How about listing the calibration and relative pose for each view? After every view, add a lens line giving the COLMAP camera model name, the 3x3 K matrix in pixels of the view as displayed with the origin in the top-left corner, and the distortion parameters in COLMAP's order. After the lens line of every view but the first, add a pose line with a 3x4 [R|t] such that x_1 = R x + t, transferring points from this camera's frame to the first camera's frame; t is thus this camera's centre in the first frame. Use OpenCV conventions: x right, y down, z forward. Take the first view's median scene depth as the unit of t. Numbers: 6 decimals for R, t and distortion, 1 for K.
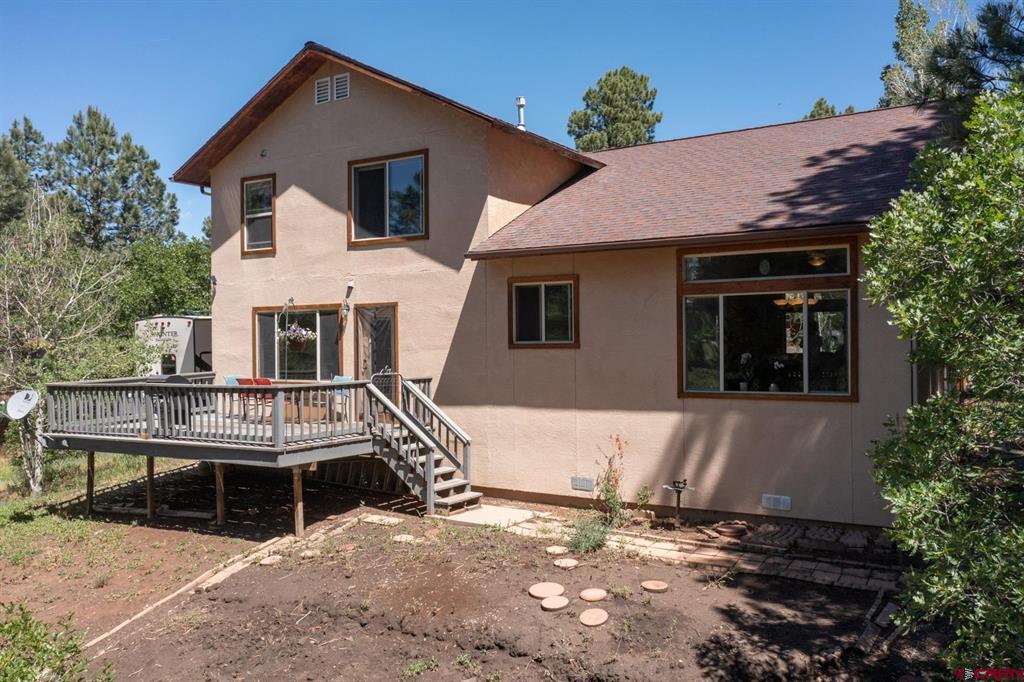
lens RADIAL K [[835.4, 0, 512.0], [0, 835.4, 341.0], [0, 0, 1]] dist [0.004630, 0.002222]
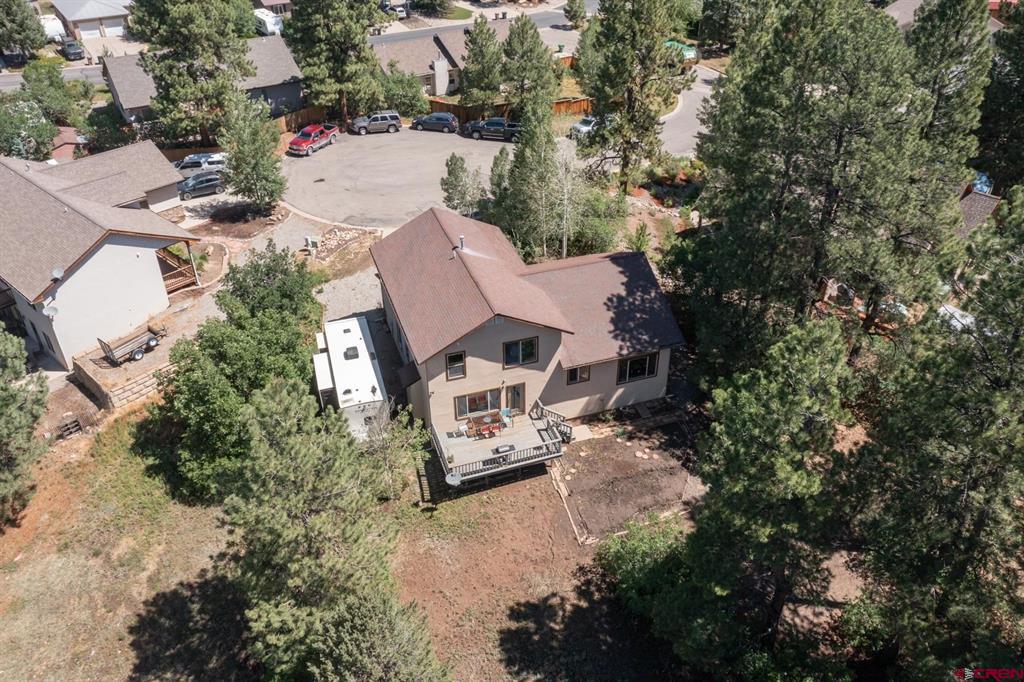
lens RADIAL K [[776.7, 0, 512.0], [0, 776.7, 341.0], [0, 0, 1]] dist [0.002211, -0.000038]
pose [[0.633319, -0.418444, 0.651008, -1.793190], [0.008334, 0.844853, 0.534933, -1.547570], [-0.773846, -0.333358, 0.538549, -0.345675]]
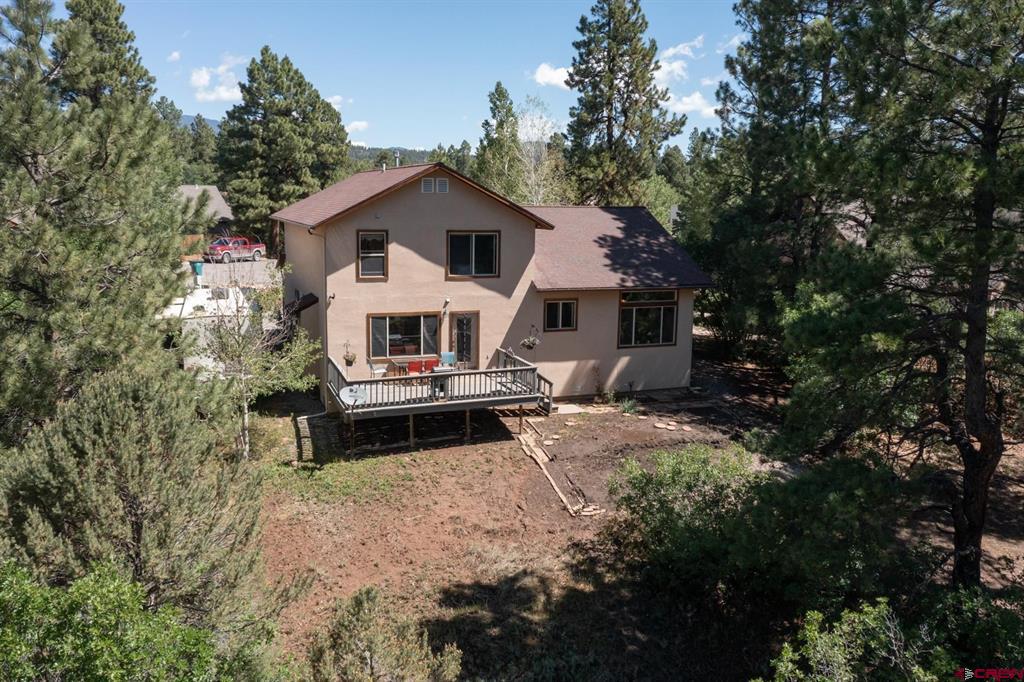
lens RADIAL K [[835.4, 0, 512.0], [0, 835.4, 341.0], [0, 0, 1]] dist [0.004630, 0.002222]
pose [[0.601238, -0.108754, 0.791635, -1.534192], [-0.018602, 0.988522, 0.149930, -0.252755], [-0.798854, -0.104870, 0.592313, -0.164780]]
